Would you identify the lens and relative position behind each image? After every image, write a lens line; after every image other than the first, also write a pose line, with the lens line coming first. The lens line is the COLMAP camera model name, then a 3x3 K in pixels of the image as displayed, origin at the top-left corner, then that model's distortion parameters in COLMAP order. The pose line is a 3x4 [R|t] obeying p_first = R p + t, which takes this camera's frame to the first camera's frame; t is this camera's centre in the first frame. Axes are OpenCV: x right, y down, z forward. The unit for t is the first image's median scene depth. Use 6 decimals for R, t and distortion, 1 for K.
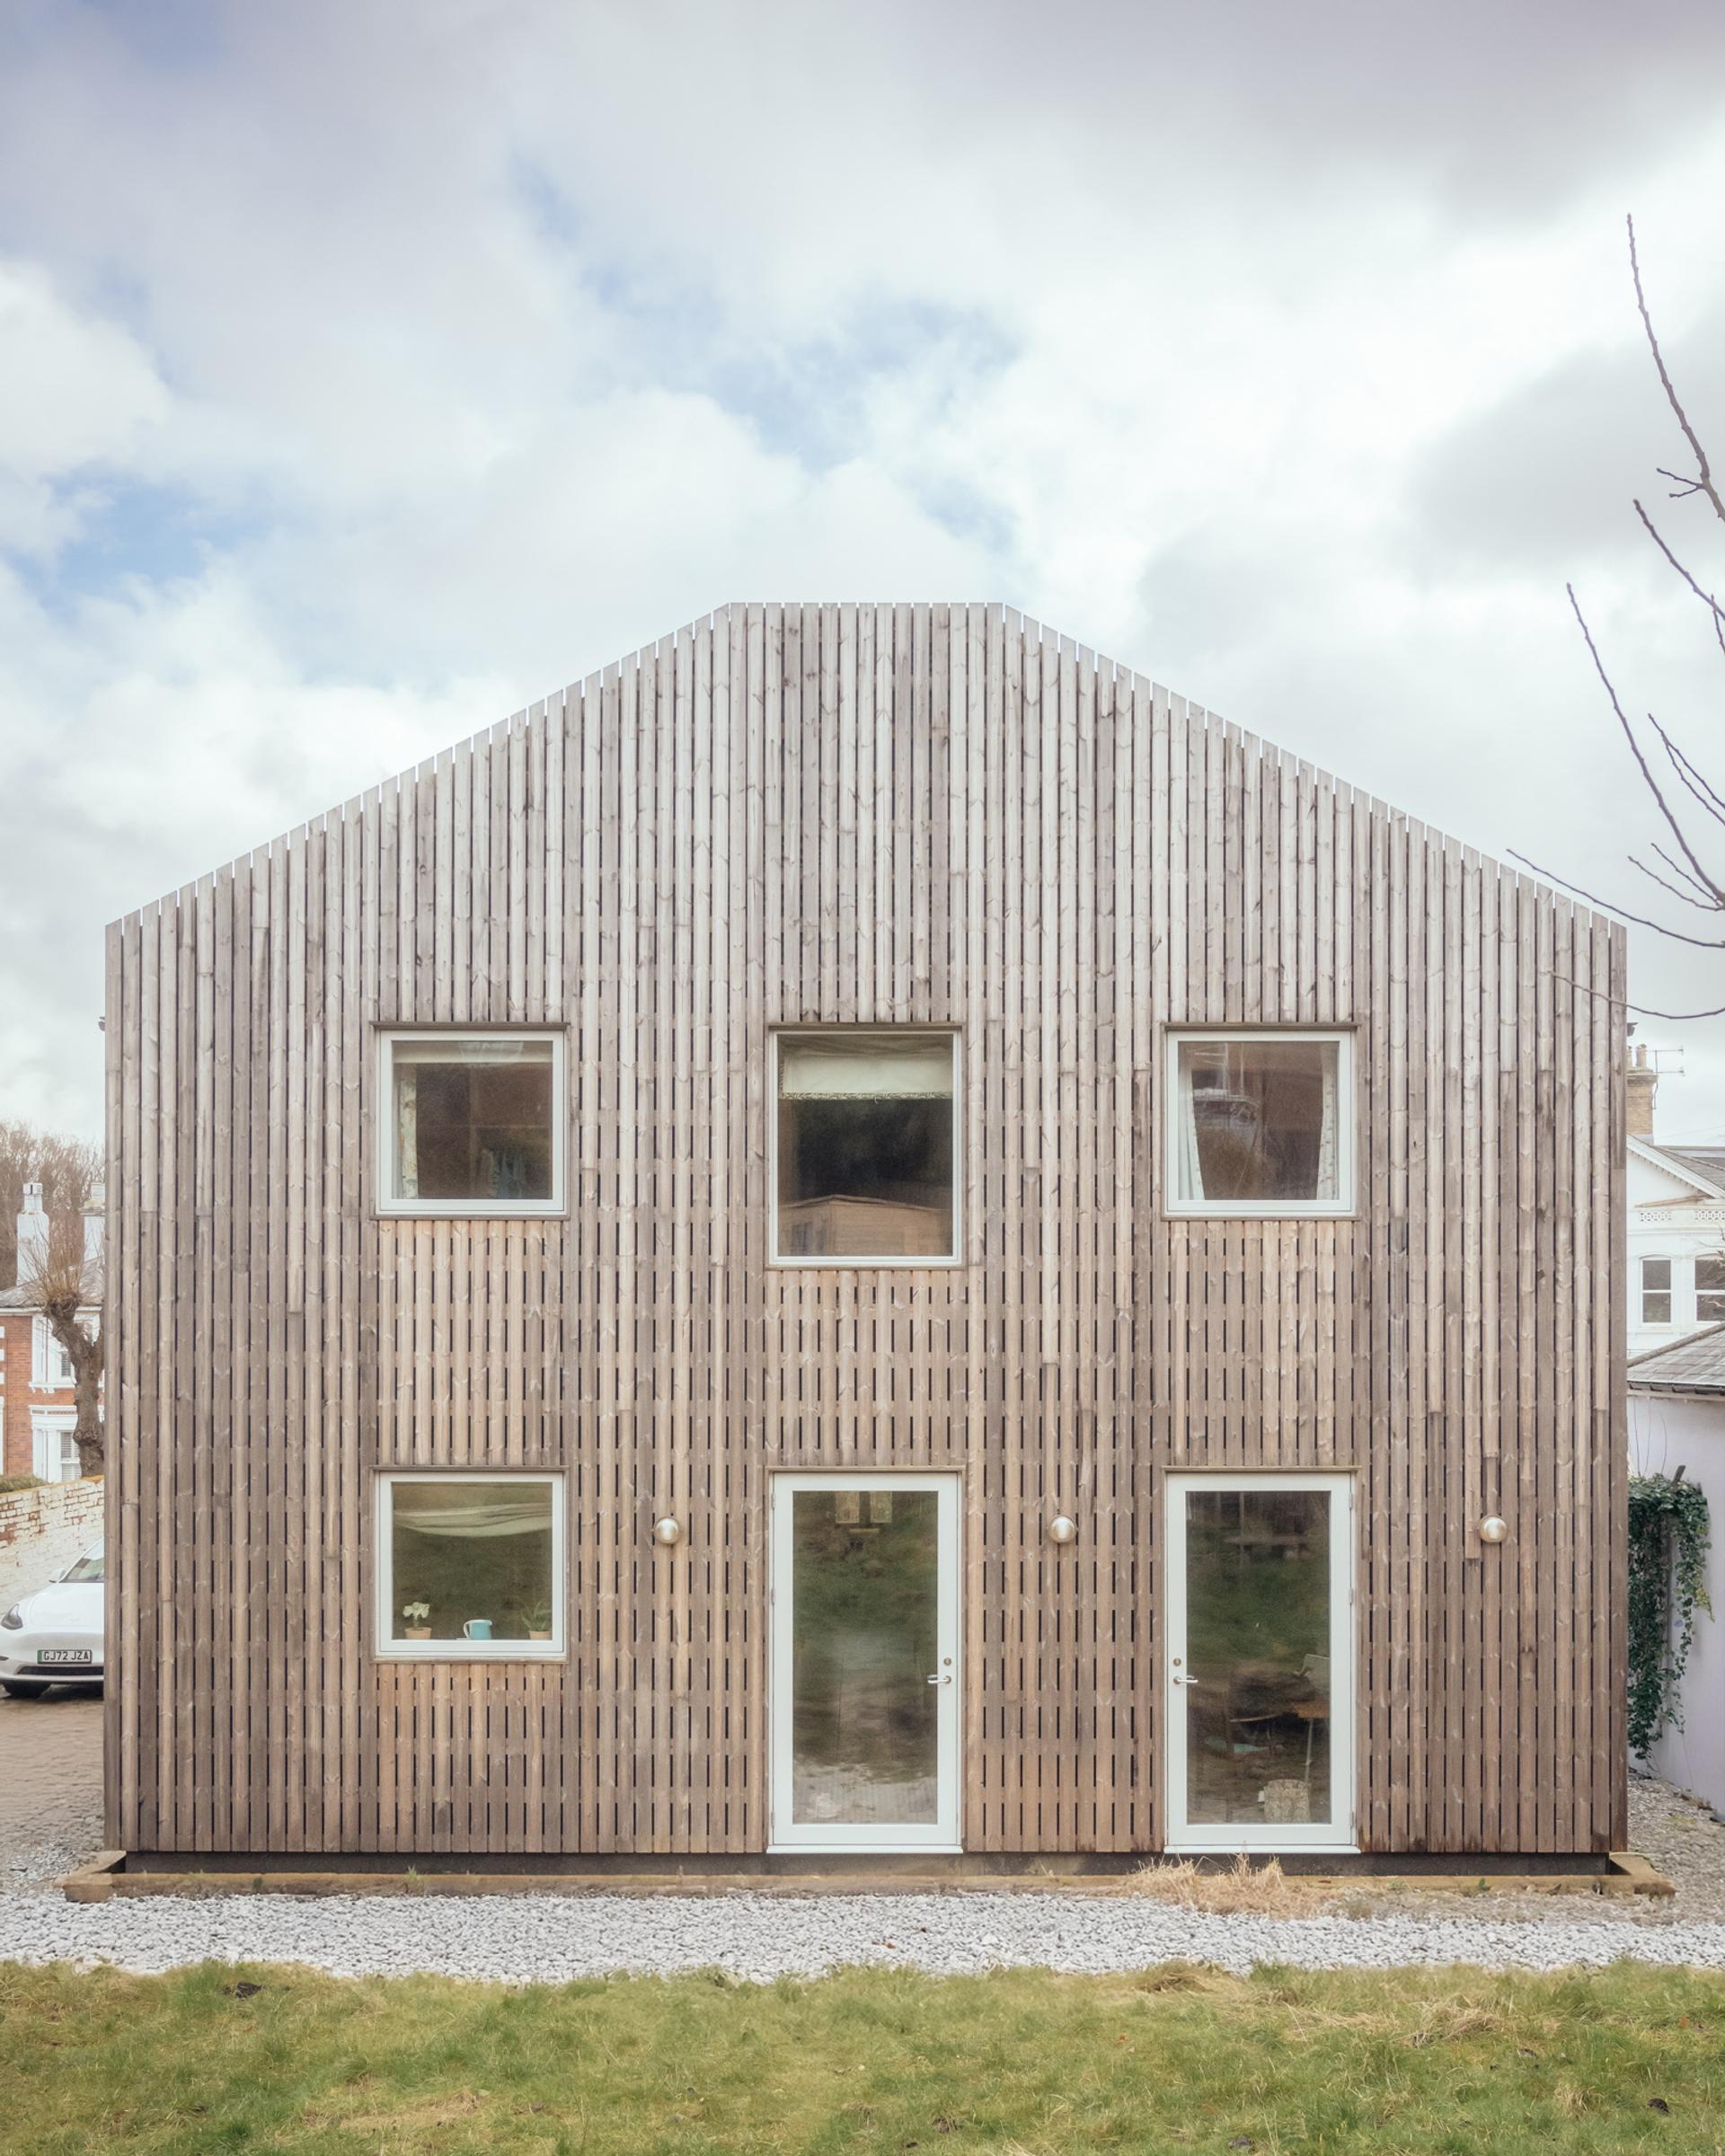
lens RADIAL K [[3833.0, 0, 861.3], [0, 3833.0, 1091.8], [0, 0, 1]] dist [-0.010793, 0.000000]
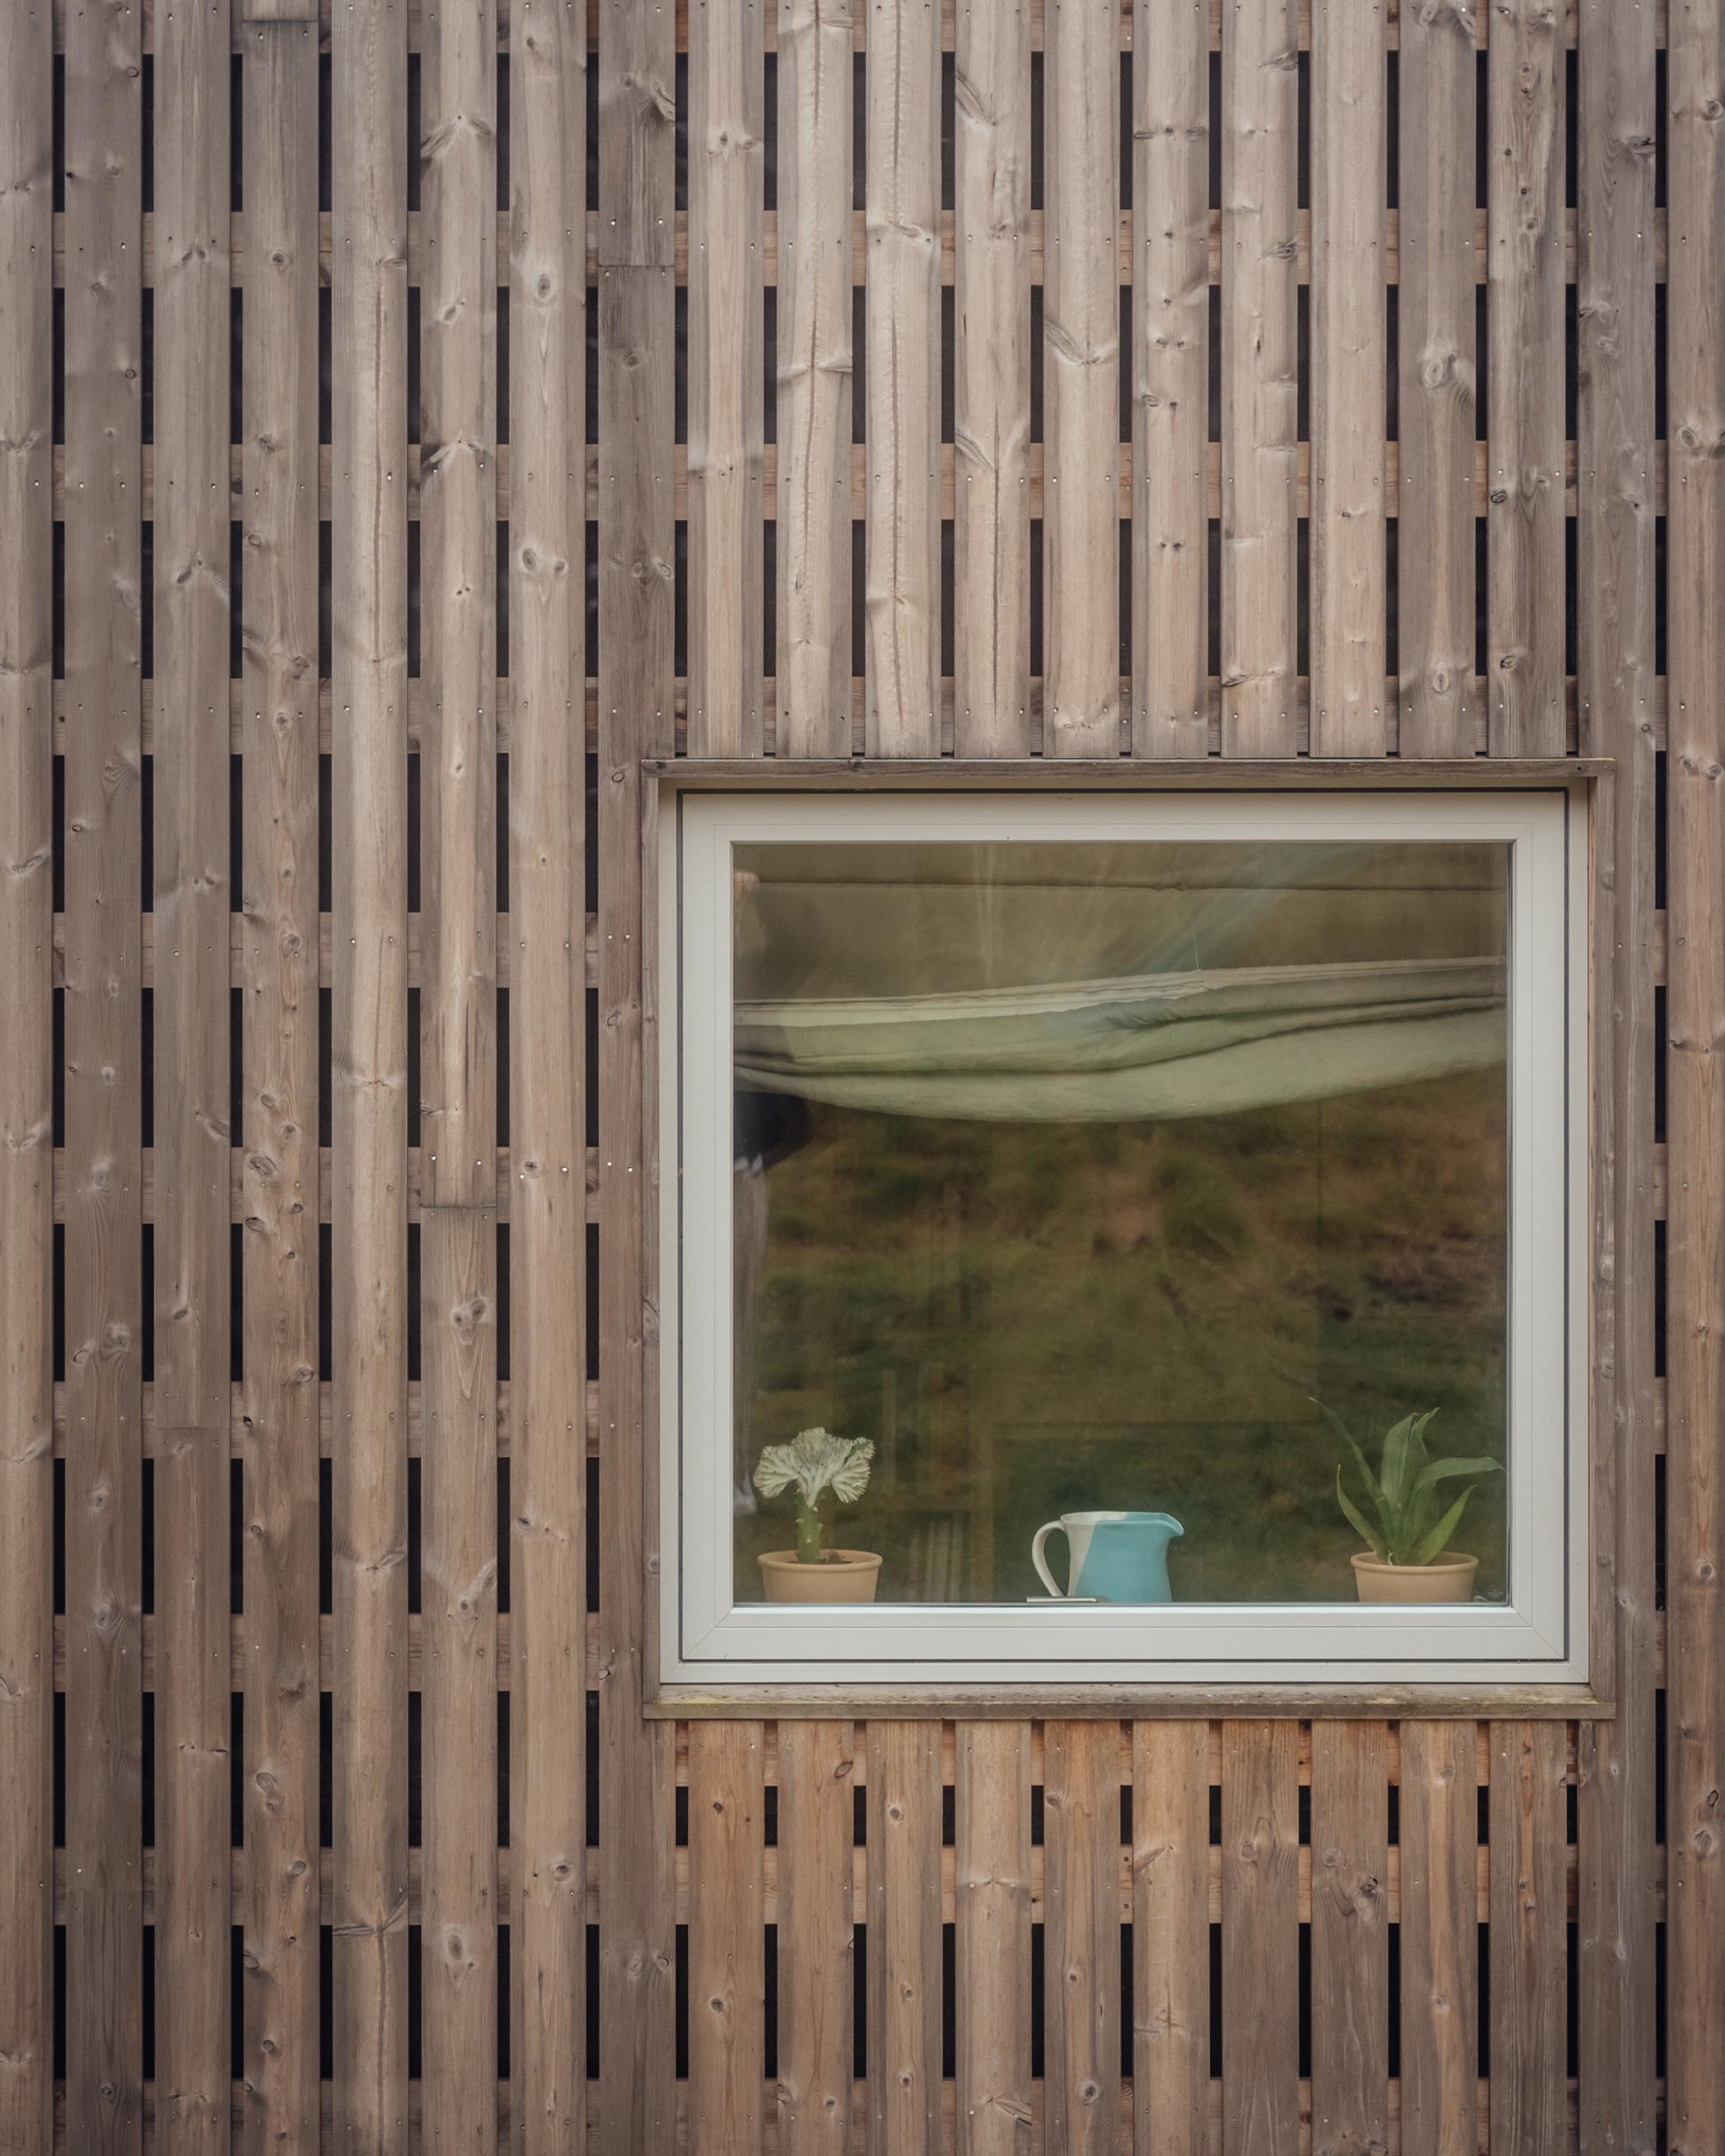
lens RADIAL K [[3833.0, 0, 862.8], [0, 3833.0, 1063.9], [0, 0, 1]] dist [-0.010793, 0.000000]
pose [[0.999905, -0.000691, 0.013744, -0.119288], [0.000642, 0.999993, 0.003565, 0.113196], [-0.013746, -0.003556, 0.999899, 0.793232]]
